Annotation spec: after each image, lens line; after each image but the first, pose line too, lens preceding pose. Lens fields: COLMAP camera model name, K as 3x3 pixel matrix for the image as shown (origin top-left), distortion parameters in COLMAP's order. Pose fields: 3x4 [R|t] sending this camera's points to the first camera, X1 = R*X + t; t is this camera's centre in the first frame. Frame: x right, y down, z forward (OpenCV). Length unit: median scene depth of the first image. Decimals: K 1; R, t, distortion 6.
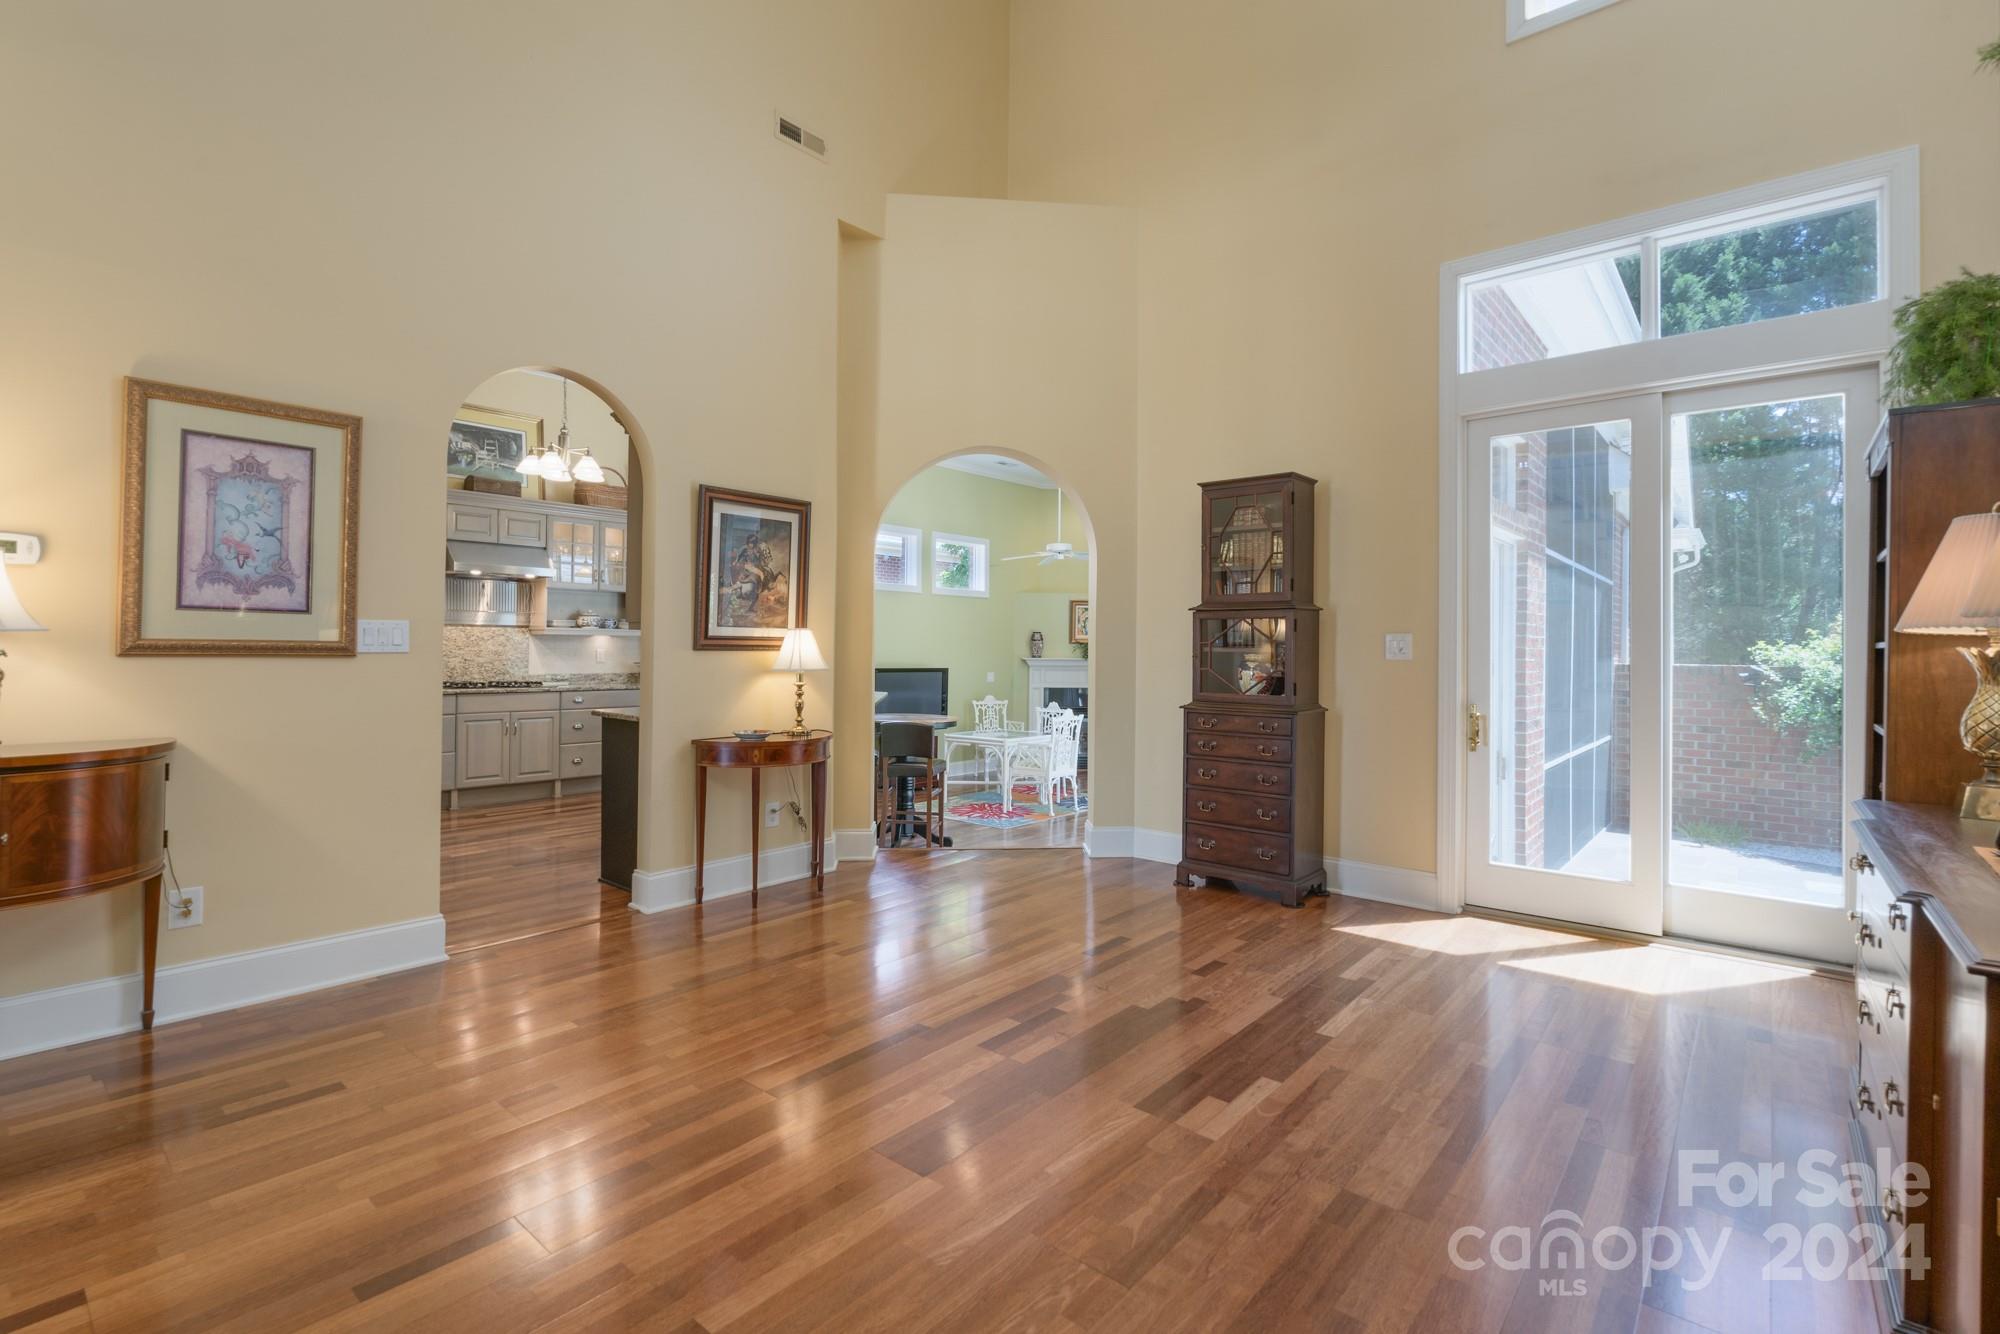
lens RADIAL K [[905.5, 0, 998.0], [0, 905.5, 639.2], [0, 0, 1]] dist [-0.002983, 0.000283]
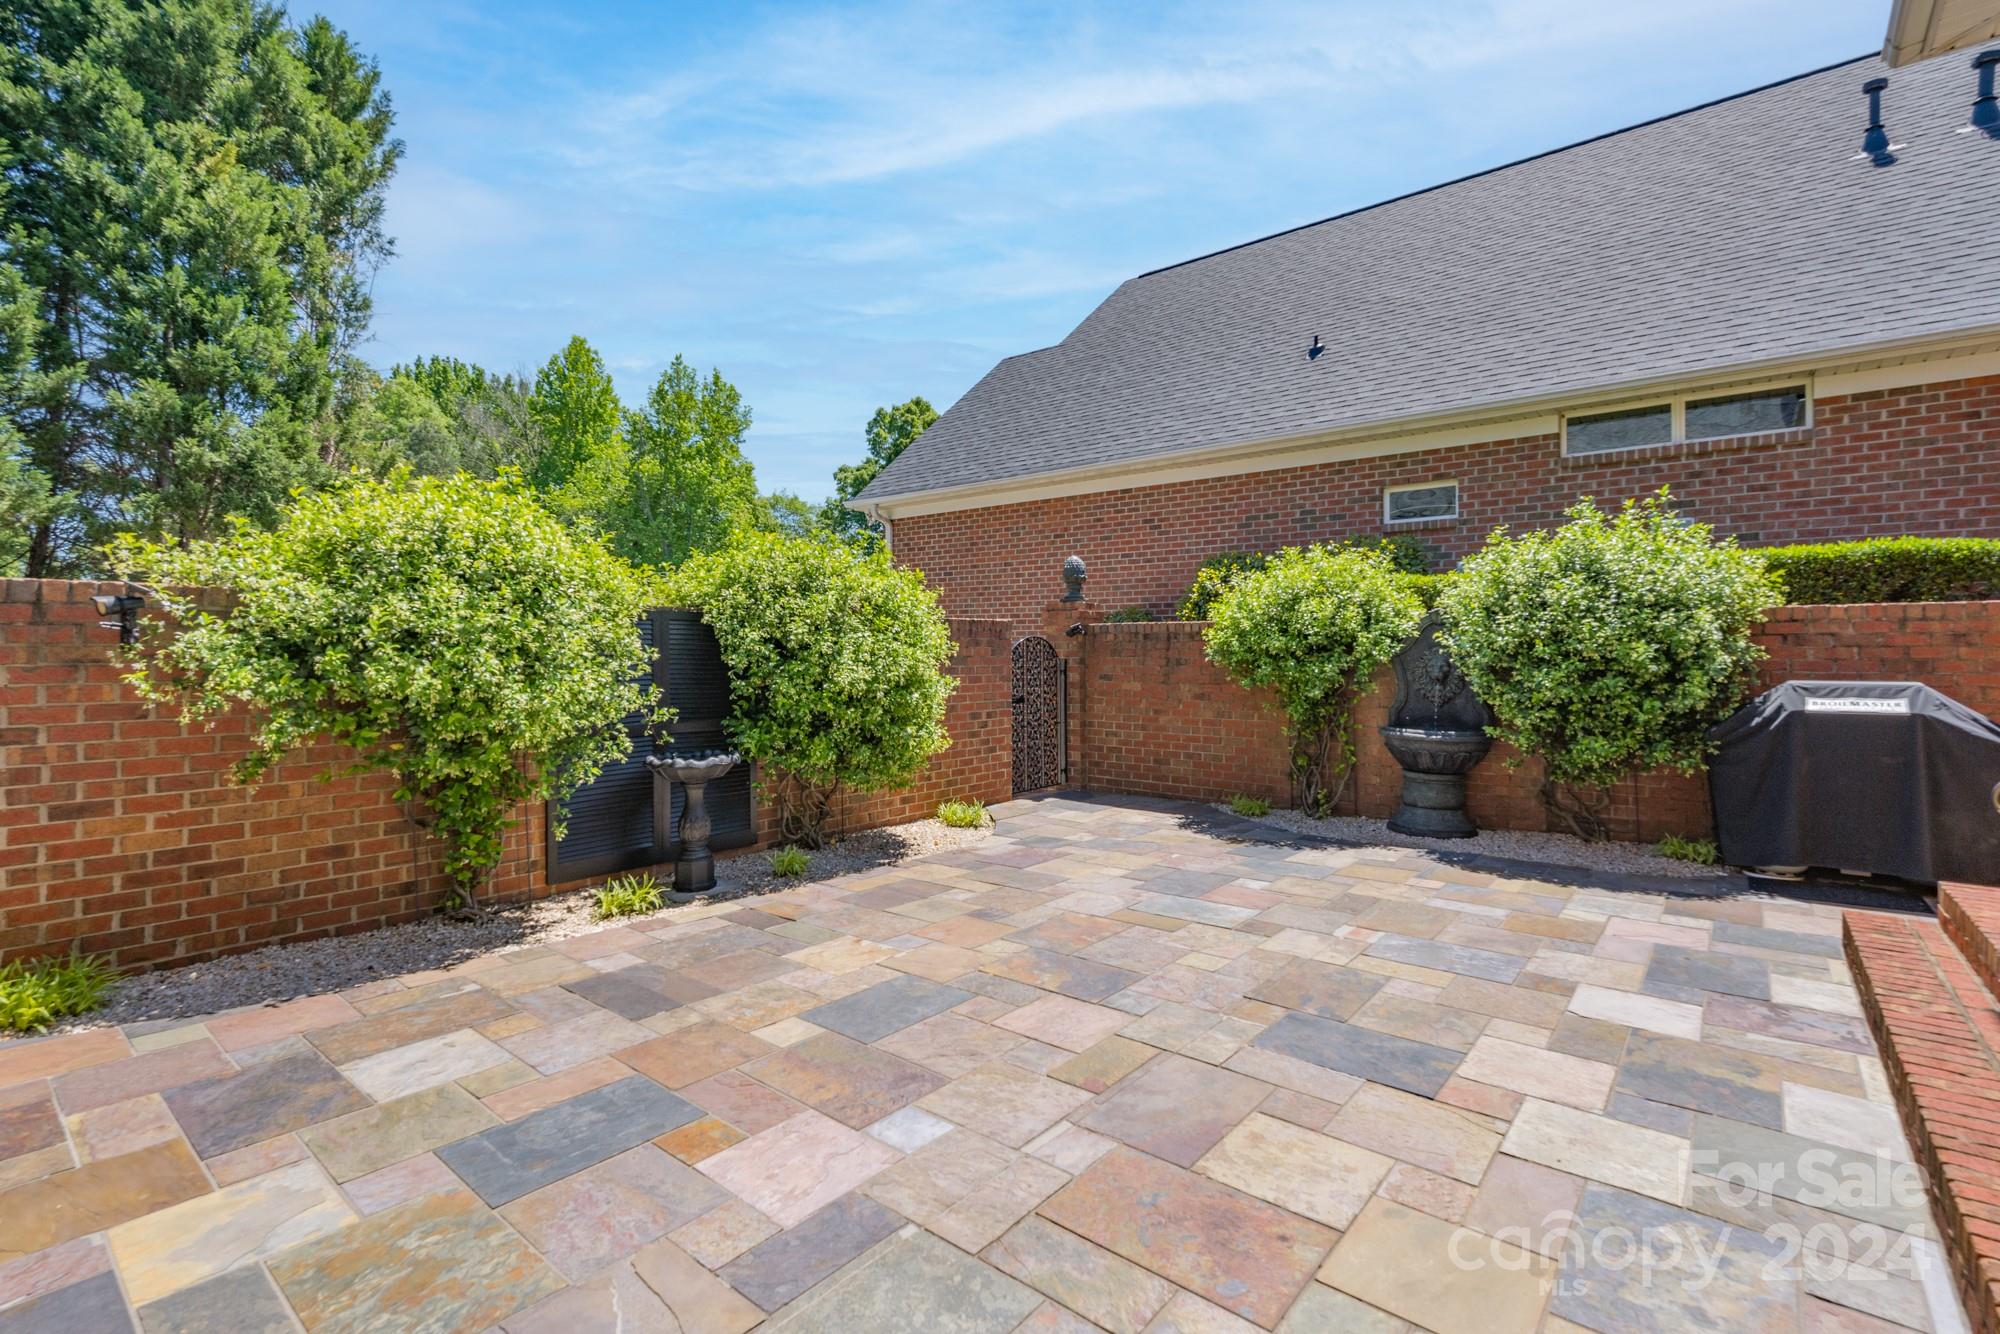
lens RADIAL K [[905.5, 0, 994.1], [0, 905.5, 639.1], [0, 0, 1]] dist [-0.002983, 0.000283]
pose [[-0.019095, 0.001674, 0.999816, 0.381566], [-0.011570, 0.999931, -0.001895, 0.052942], [-0.999751, -0.011604, -0.019075, 0.577691]]
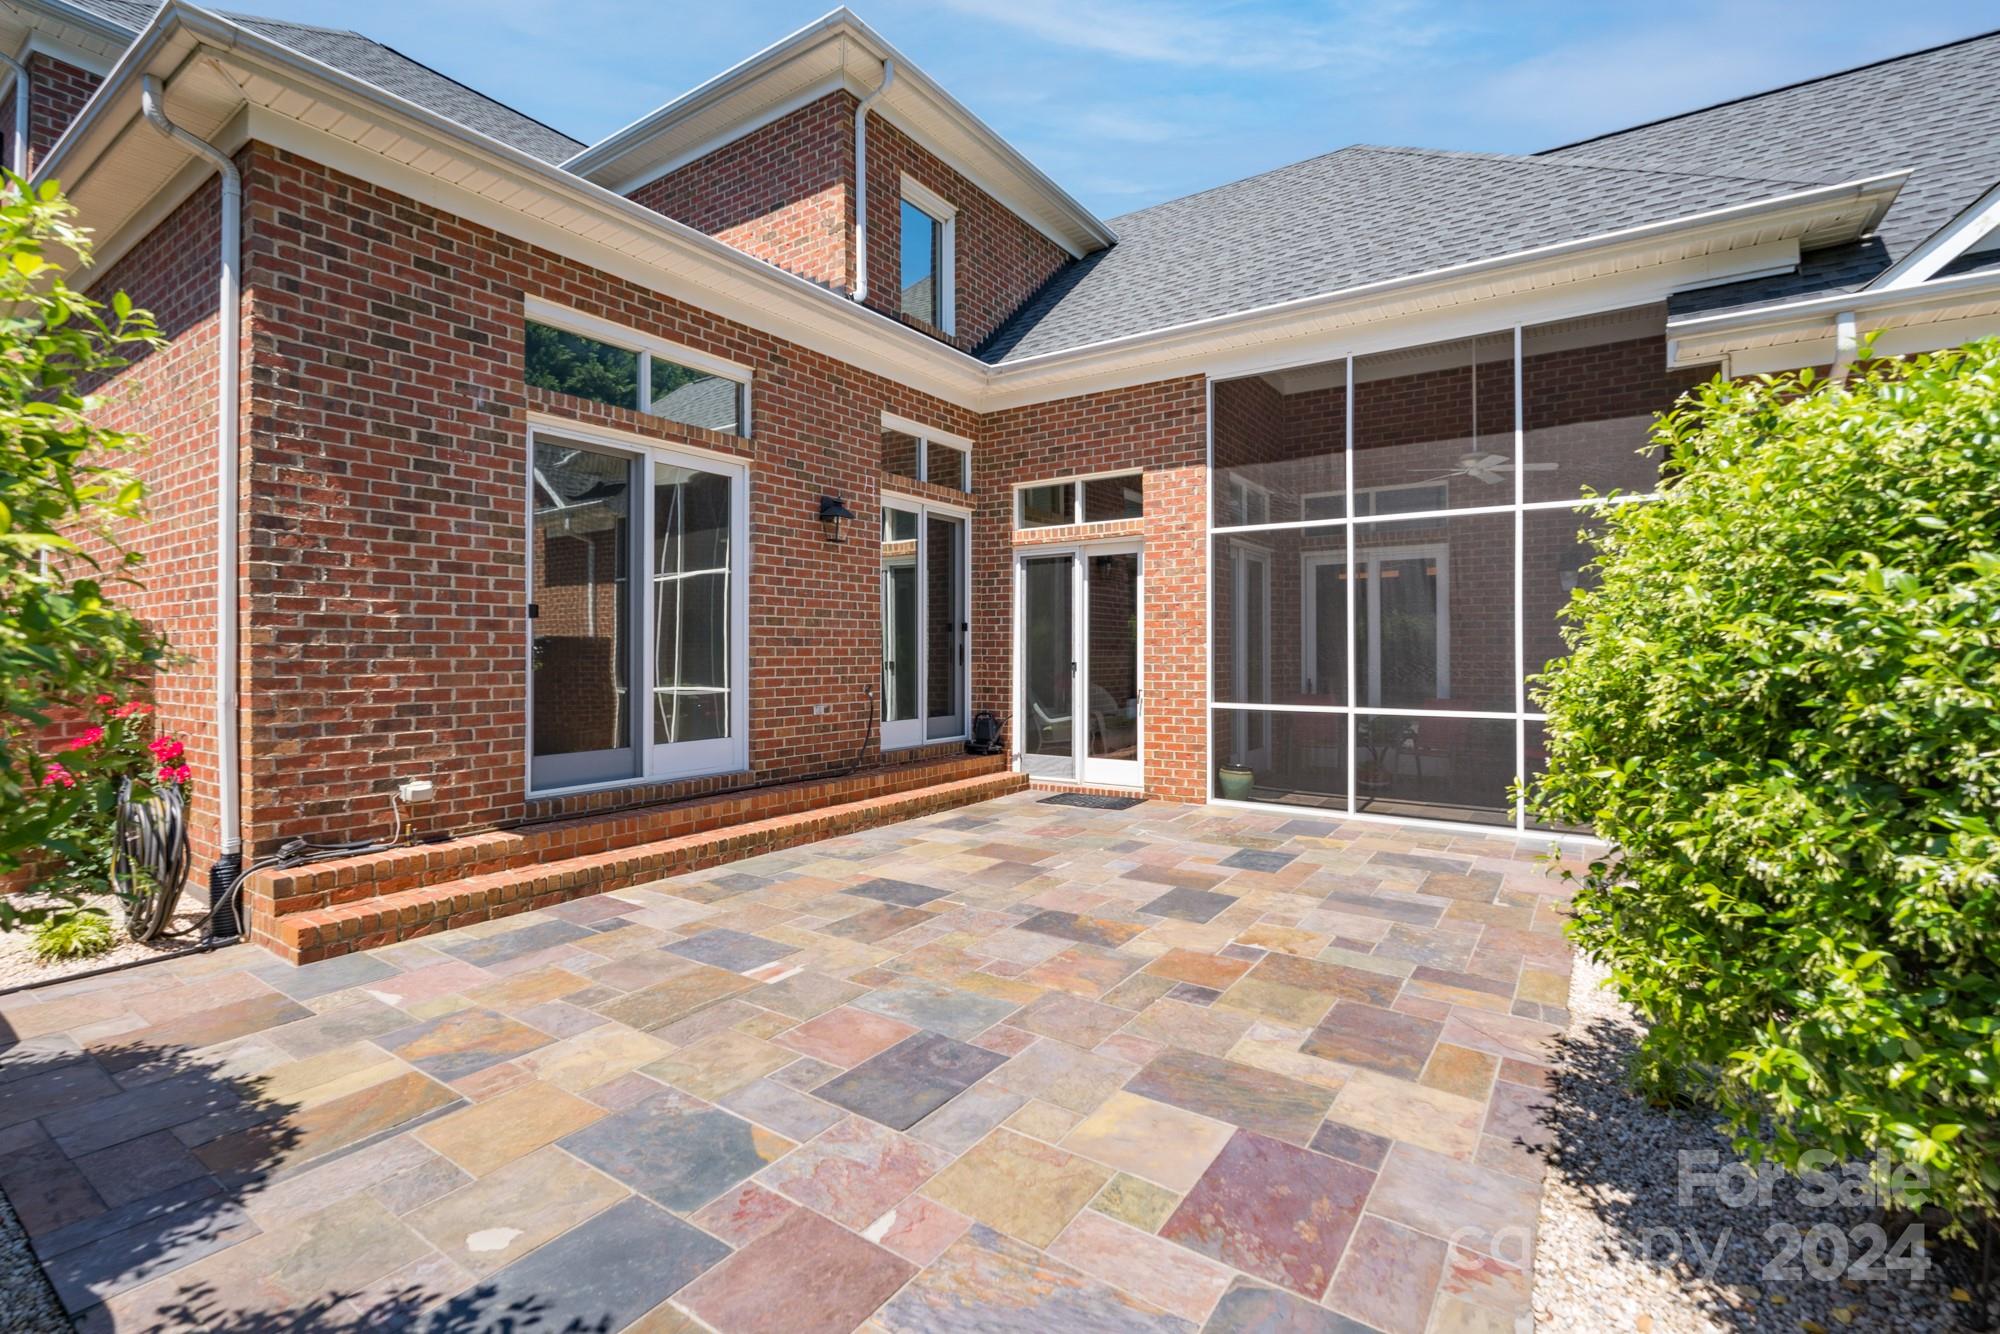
lens RADIAL K [[905.5, 0, 995.9], [0, 905.5, 661.4], [0, 0, 1]] dist [-0.002983, 0.000283]
pose [[0.112084, -0.001603, -0.993697, 0.674893], [0.013193, 0.999913, -0.000125, 0.054121], [0.993611, -0.013096, 0.112095, 0.532269]]
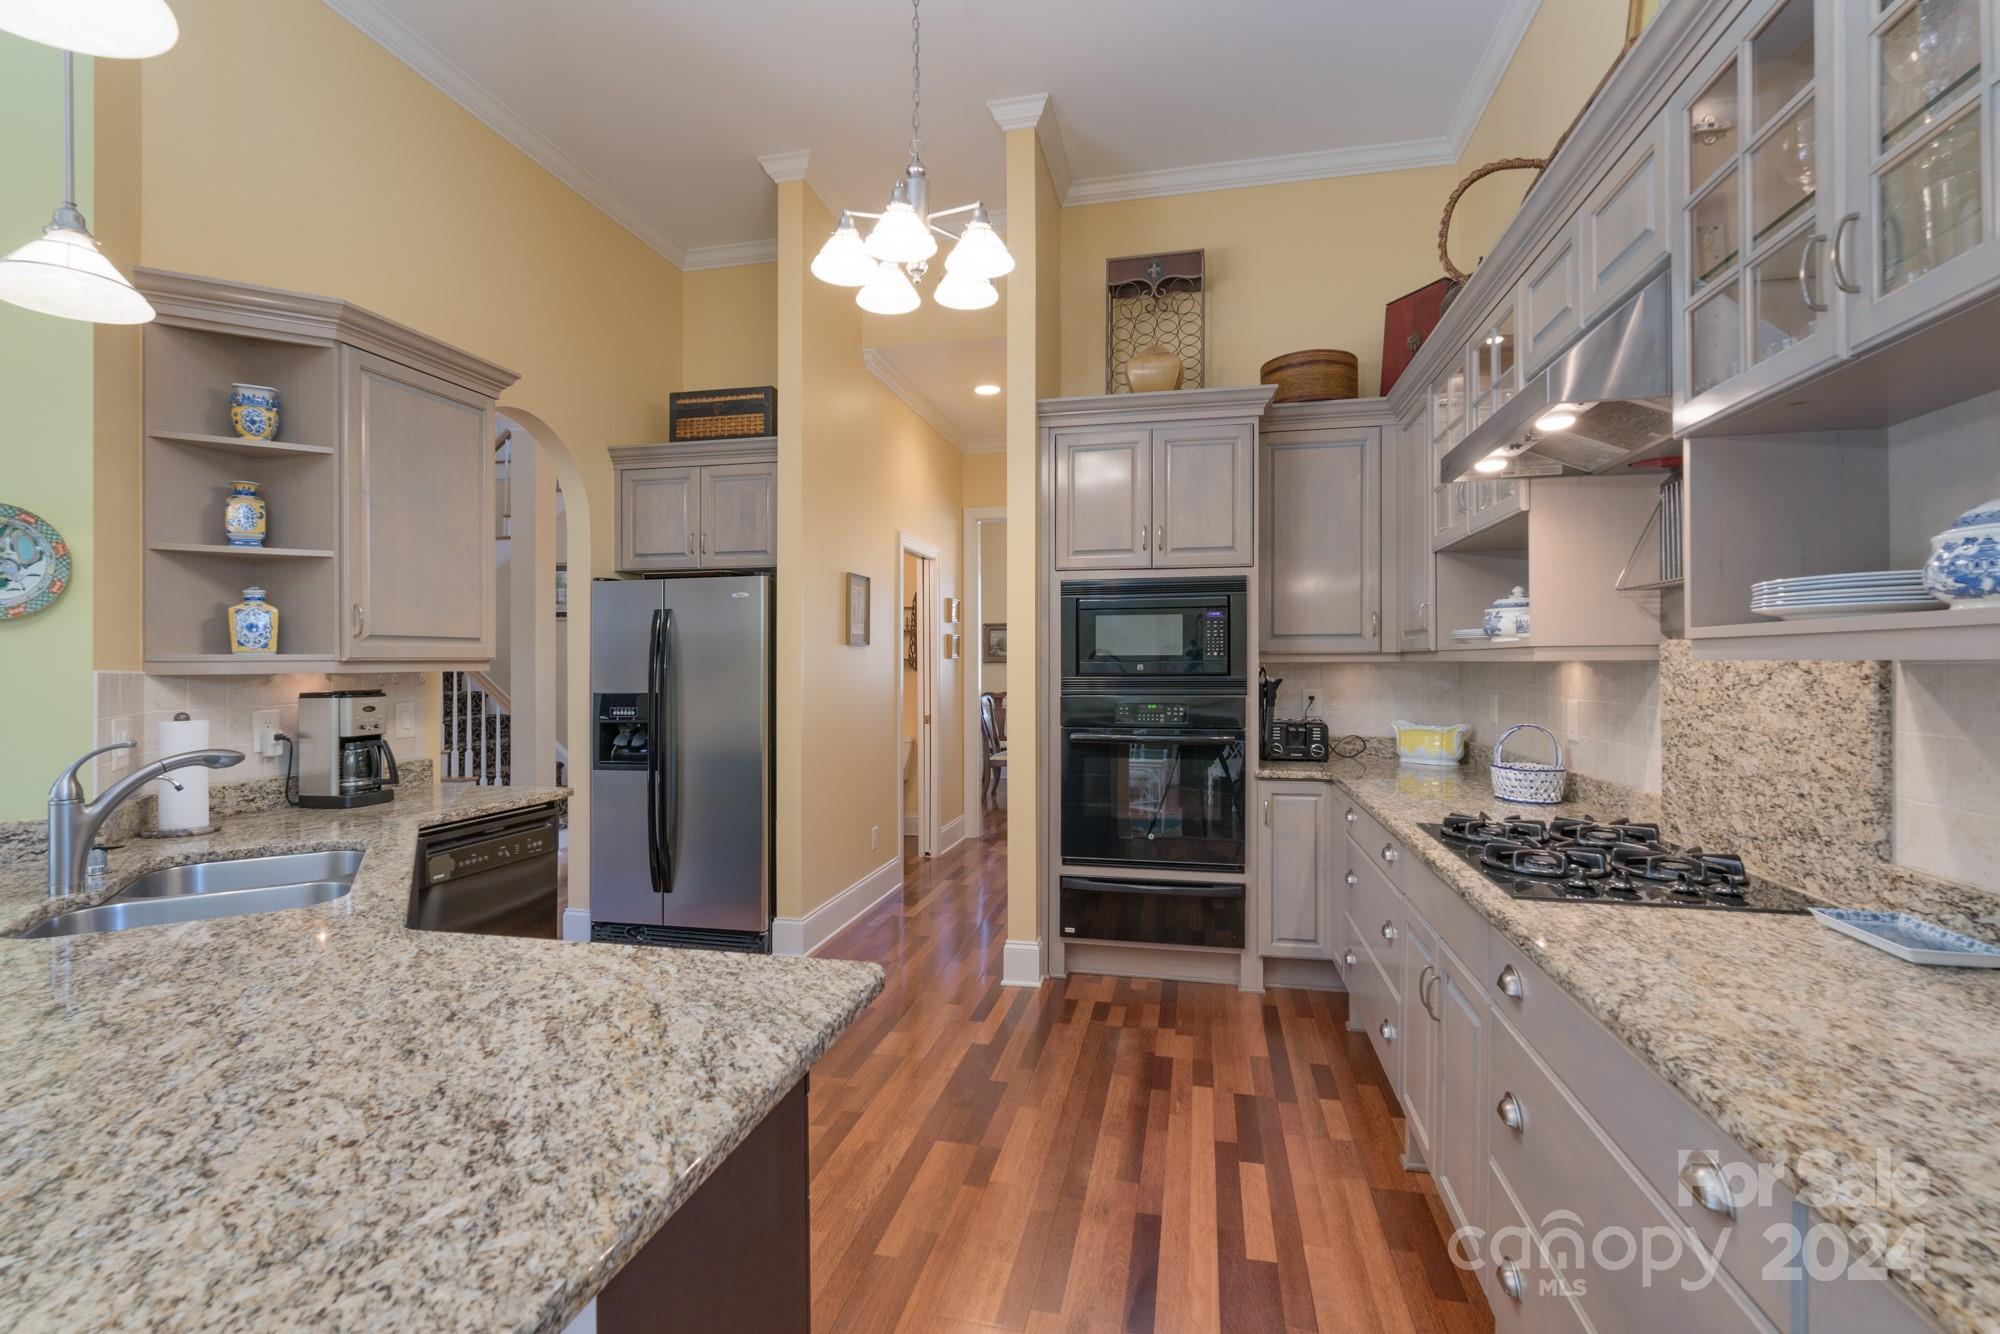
lens RADIAL K [[905.5, 0, 987.7], [0, 905.5, 662.1], [0, 0, 1]] dist [-0.002983, 0.000283]
pose [[-0.884942, -0.003933, -0.465685, -0.228981], [0.003576, 0.999877, -0.015239, -0.002346], [0.465688, -0.015151, -0.884819, 0.978311]]
